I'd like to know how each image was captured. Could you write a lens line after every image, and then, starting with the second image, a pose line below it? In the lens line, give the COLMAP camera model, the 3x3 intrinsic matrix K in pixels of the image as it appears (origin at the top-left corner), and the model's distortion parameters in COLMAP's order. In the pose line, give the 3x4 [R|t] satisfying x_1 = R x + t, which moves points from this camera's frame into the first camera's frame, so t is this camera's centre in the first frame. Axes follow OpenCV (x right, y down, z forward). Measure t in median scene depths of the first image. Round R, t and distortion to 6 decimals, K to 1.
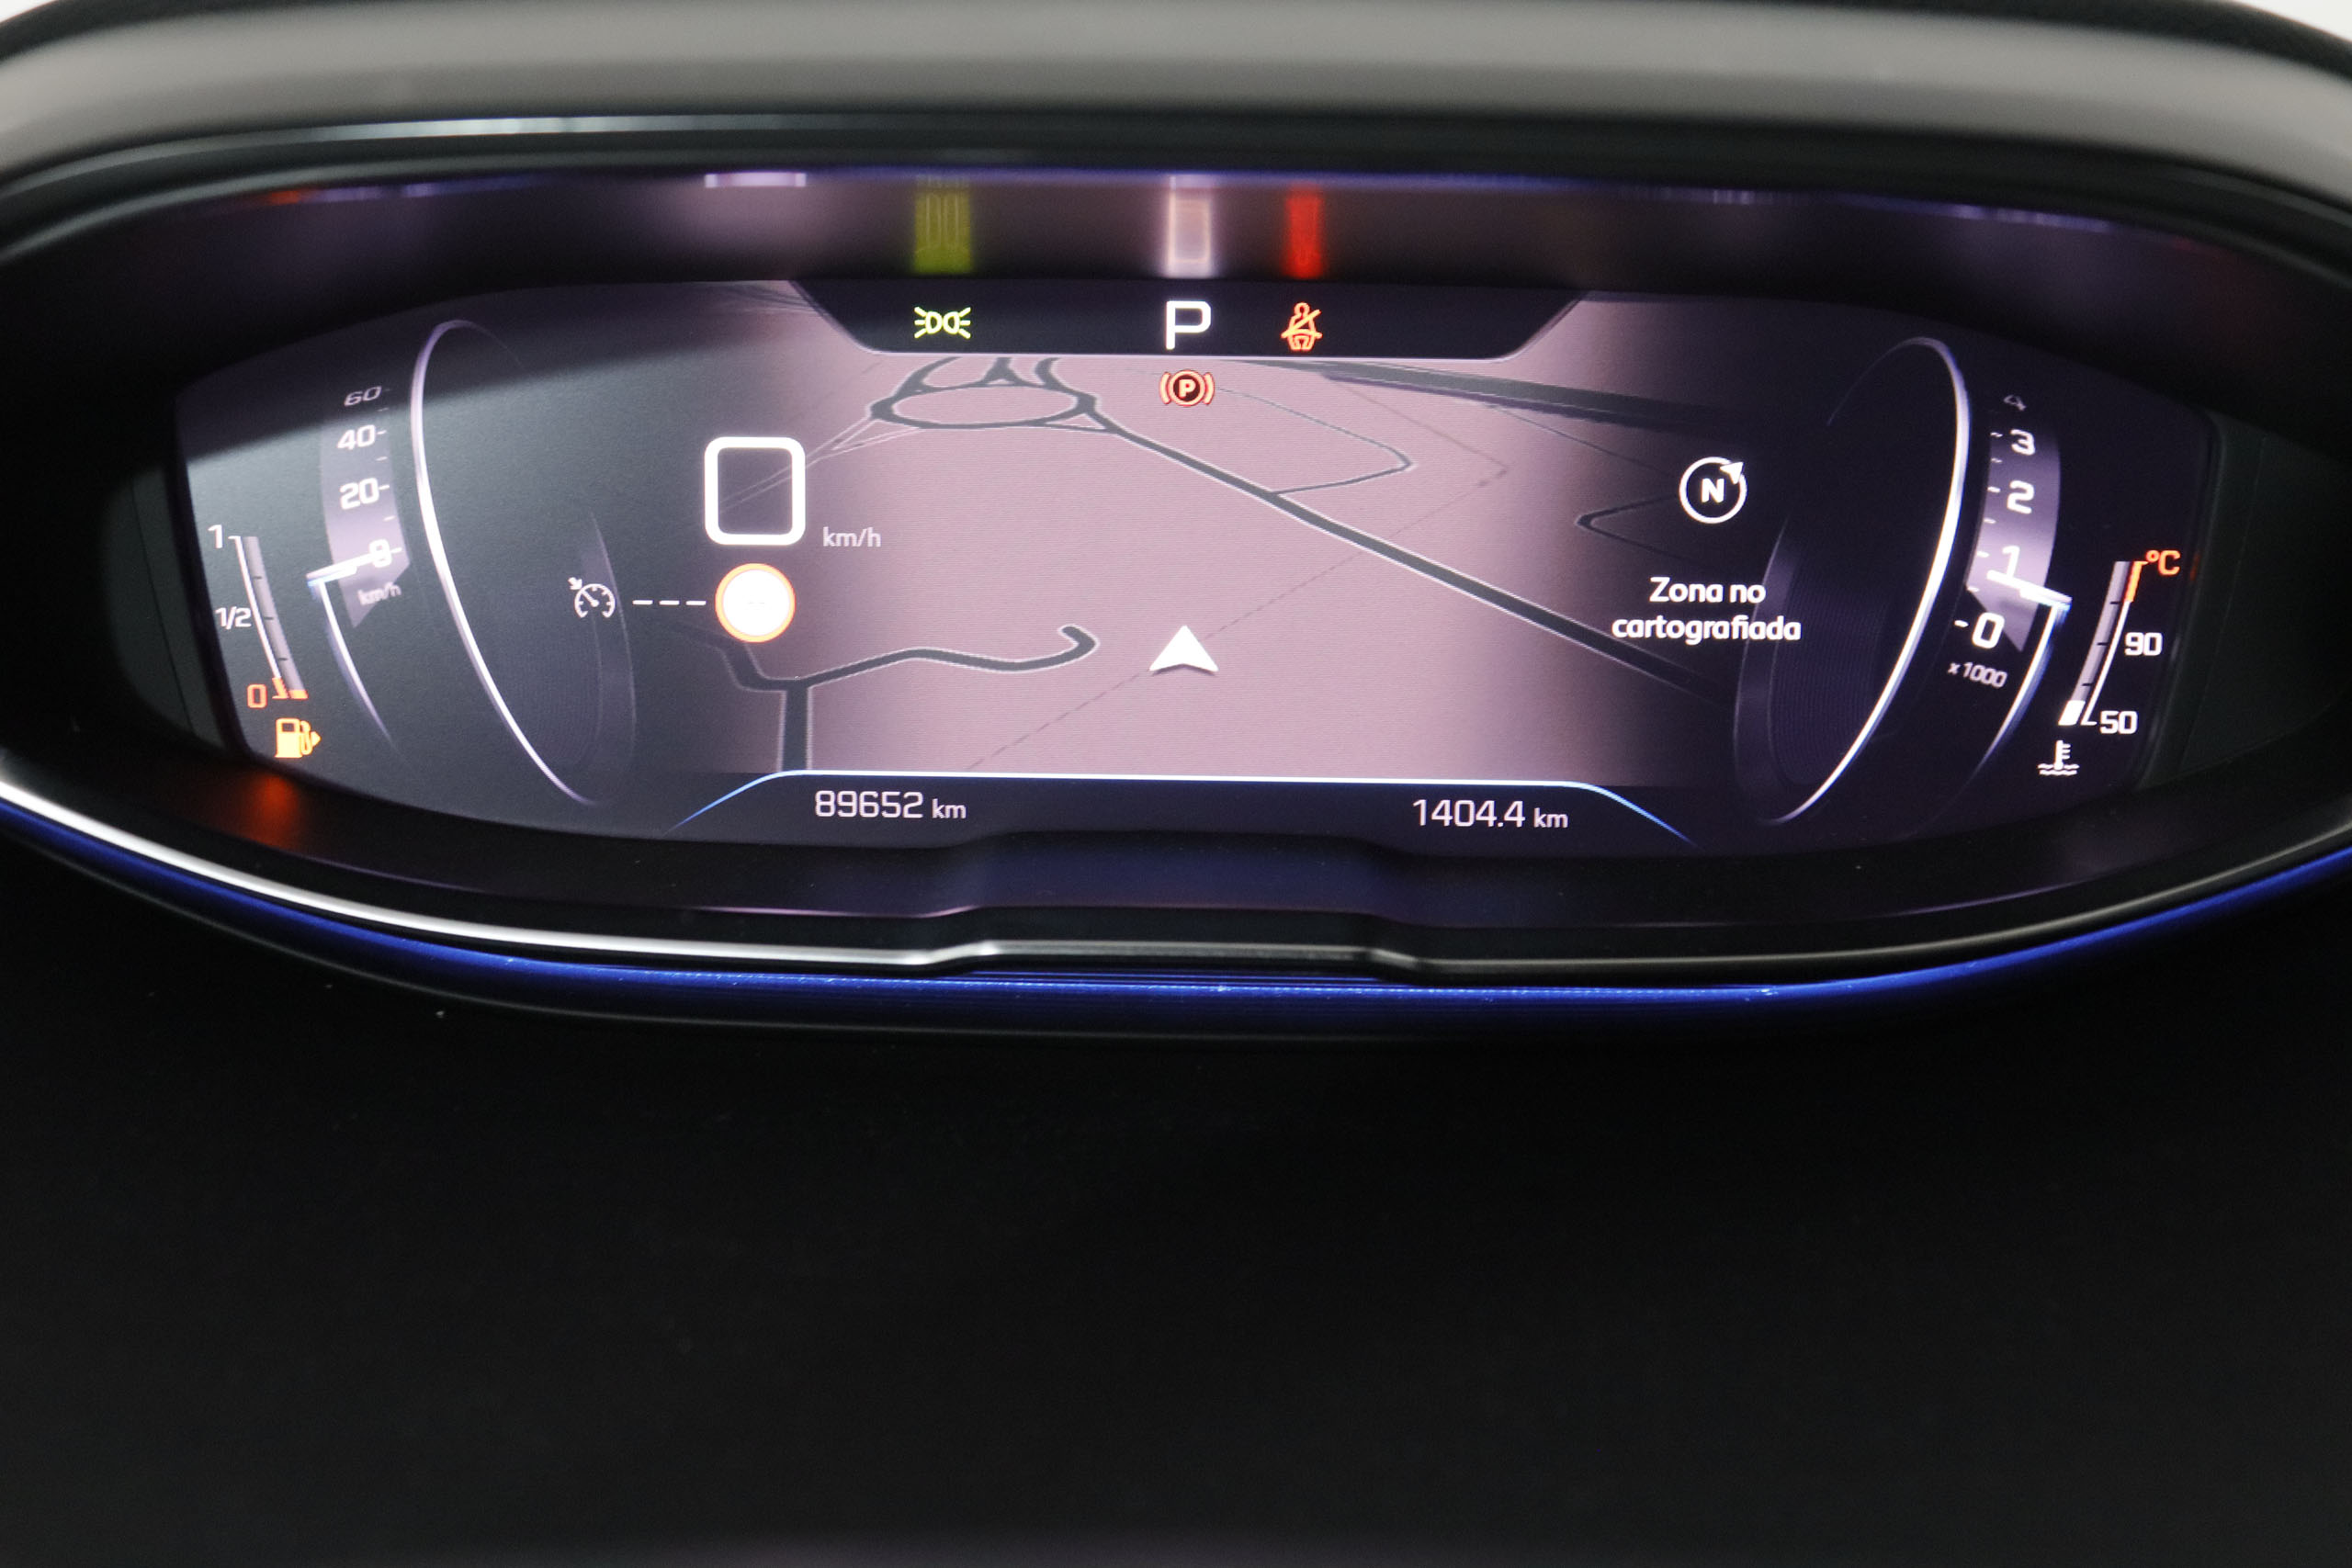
lens RADIAL K [[2841.6, 0, 1210.9], [0, 2841.6, 774.0], [0, 0, 1]] dist [-0.088843, 0.057213]
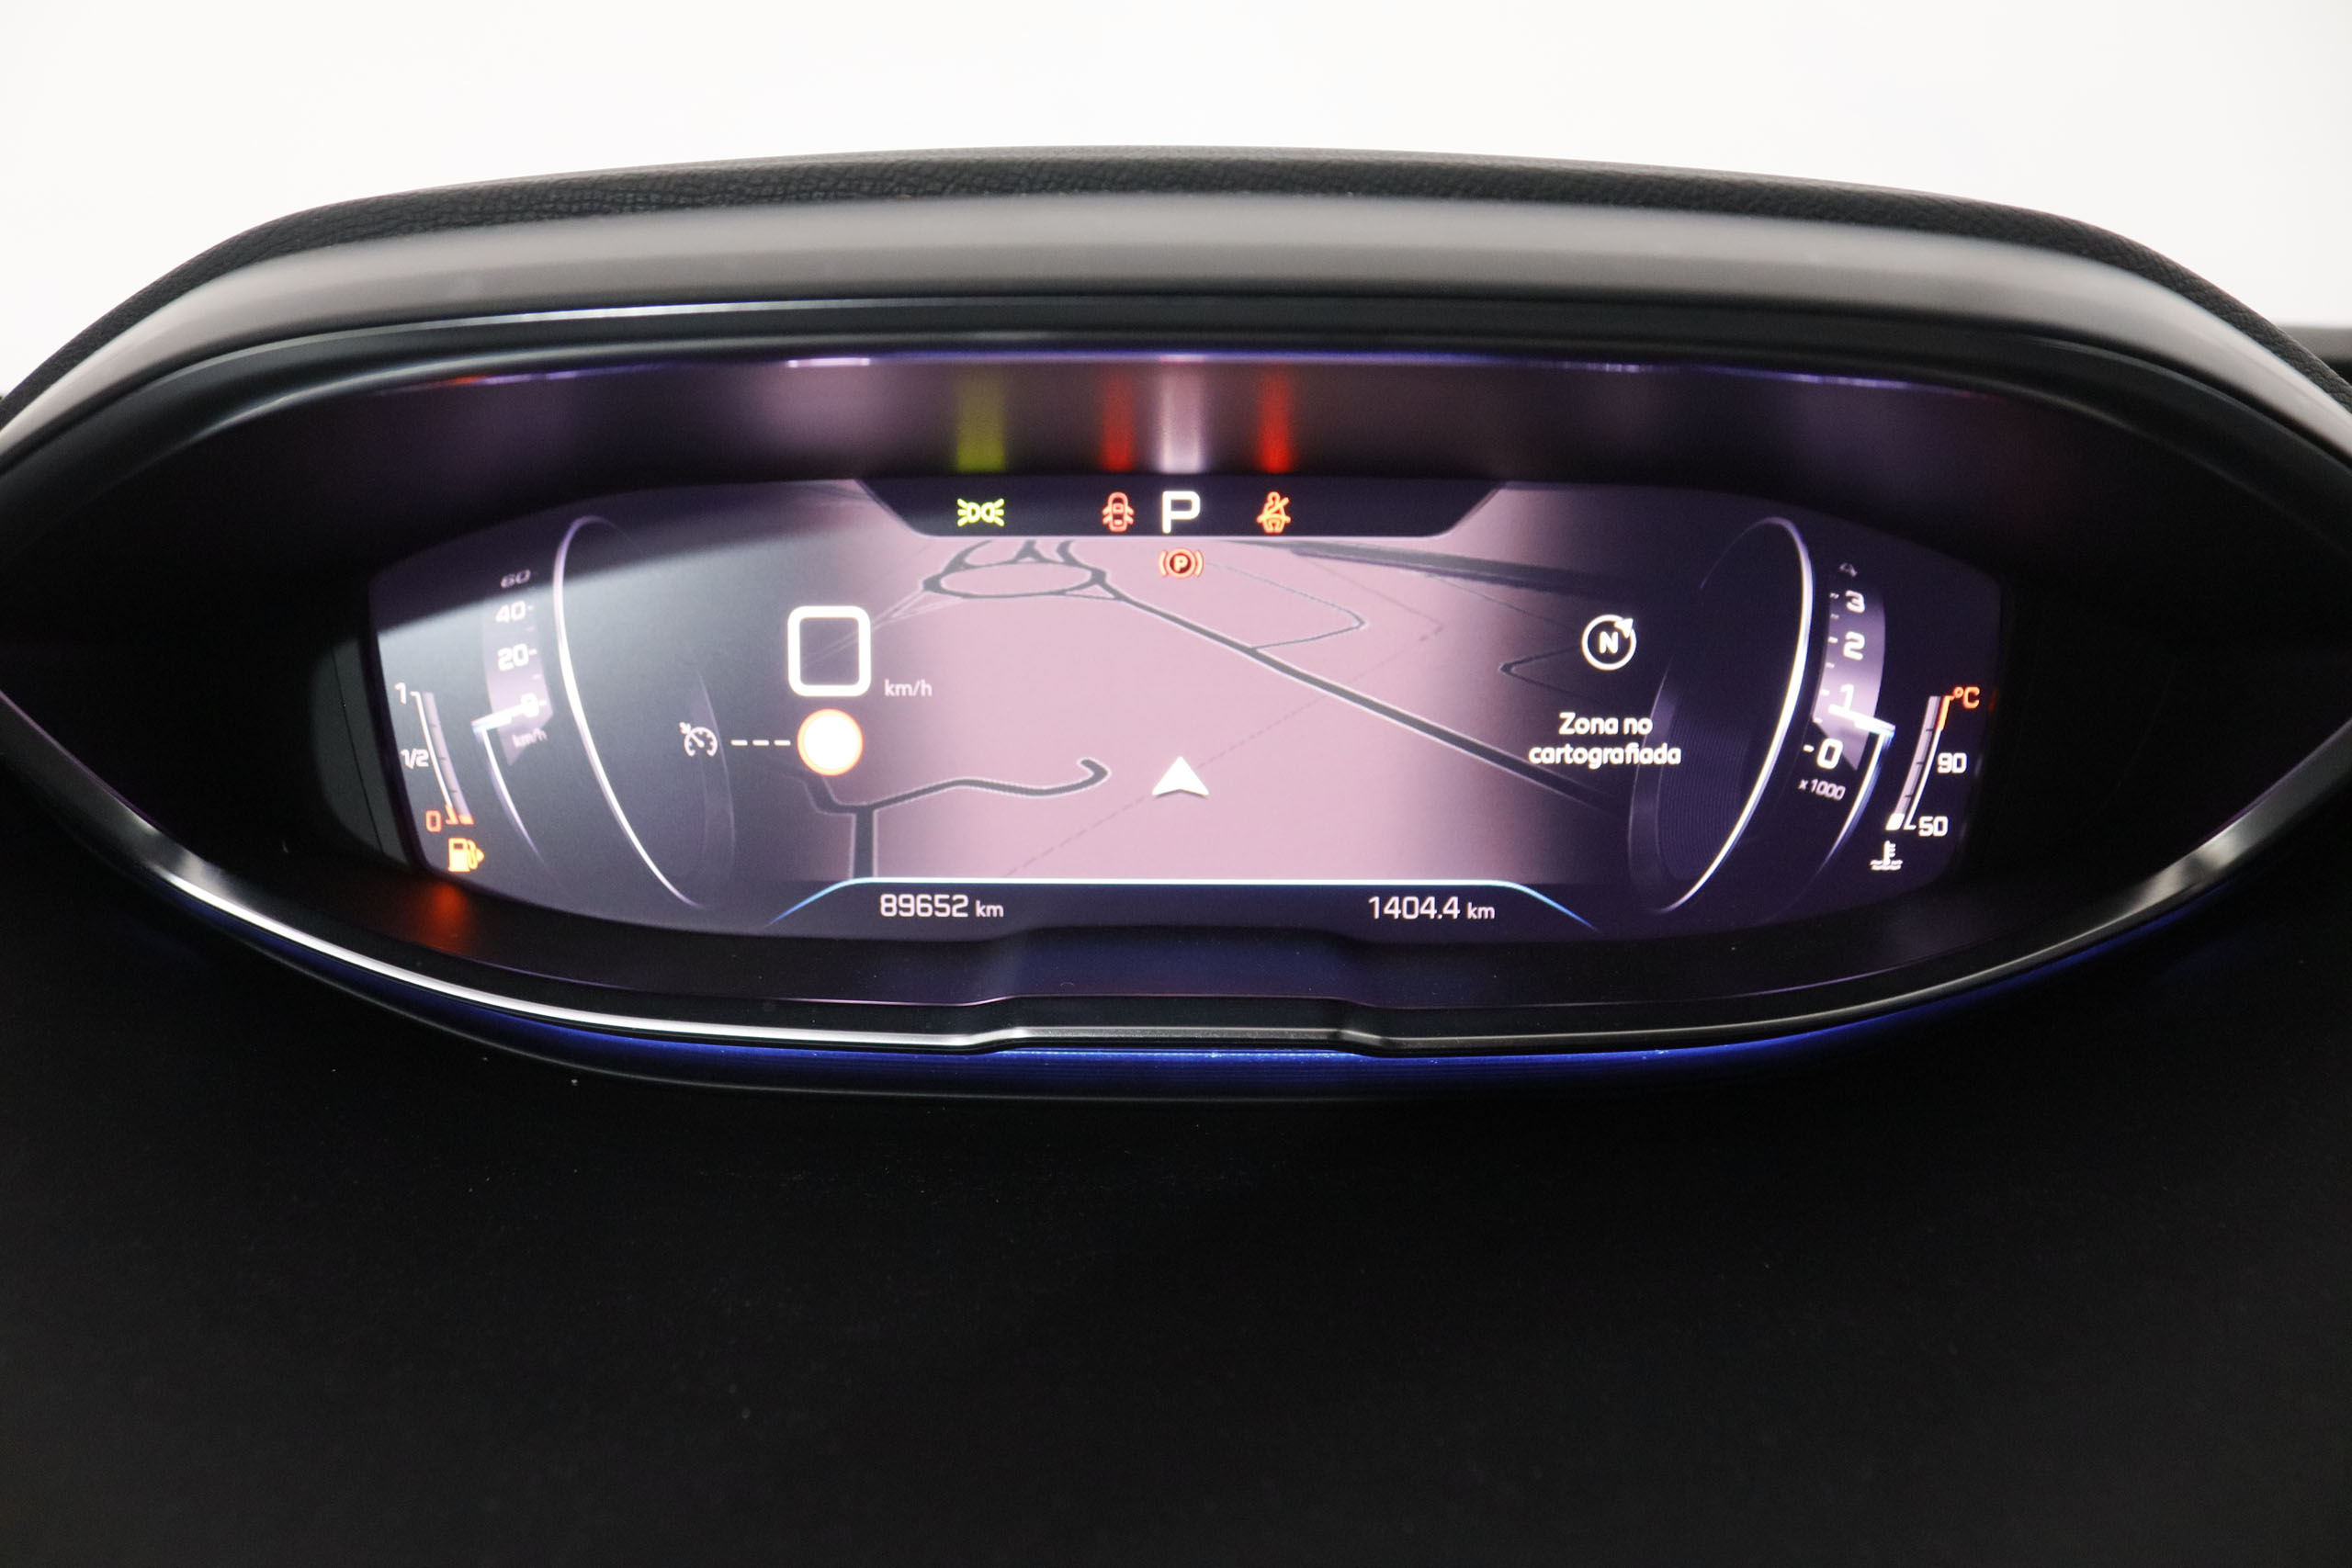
lens RADIAL K [[1880.5, 0, 1177.2], [0, 1880.5, 771.4], [0, 0, 1]] dist [-0.164219, 0.110161]
pose [[0.999937, -0.010671, -0.003364, -0.008053], [0.010536, 0.999223, -0.037967, -0.015457], [0.003767, 0.037930, 0.999273, 0.192022]]
